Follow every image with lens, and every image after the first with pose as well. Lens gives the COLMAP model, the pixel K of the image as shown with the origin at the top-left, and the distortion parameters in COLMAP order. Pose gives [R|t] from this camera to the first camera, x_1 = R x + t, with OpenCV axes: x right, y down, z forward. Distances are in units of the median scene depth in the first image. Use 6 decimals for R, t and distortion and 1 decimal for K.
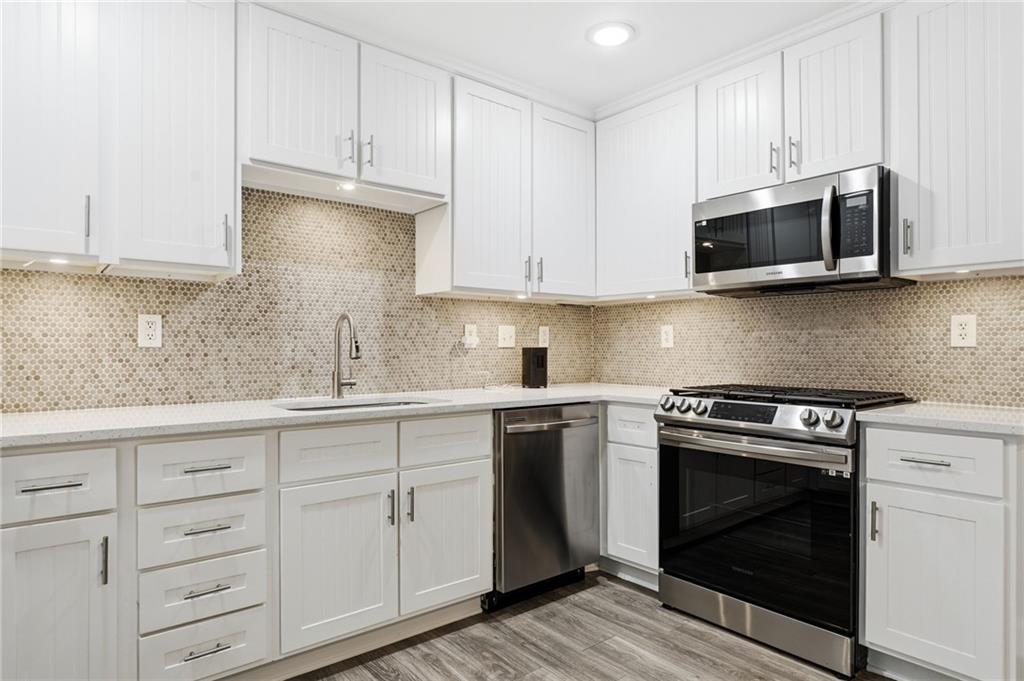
lens RADIAL K [[612.3, 0, 508.3], [0, 612.3, 342.7], [0, 0, 1]] dist [0.000411, 0.000588]
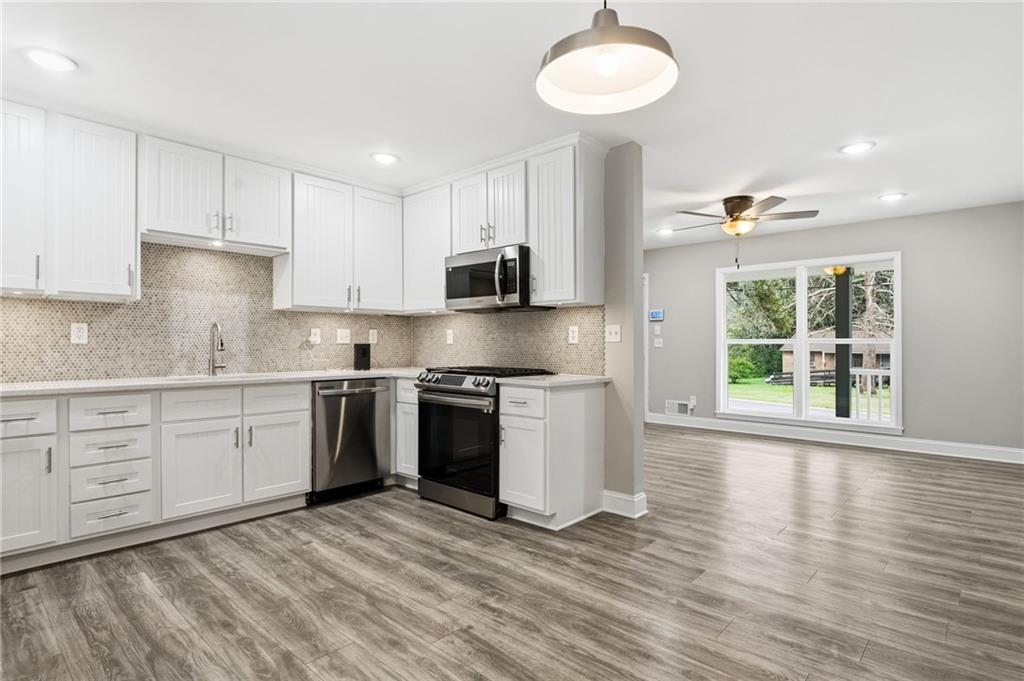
lens RADIAL K [[515.5, 0, 512.0], [0, 515.5, 340.5], [0, 0, 1]] dist [-0.008472, -0.000192]
pose [[0.987504, 0.001407, 0.157589, 0.296076], [-0.001796, 0.999996, 0.002328, -0.005347], [-0.157585, -0.002582, 0.987502, -0.462313]]
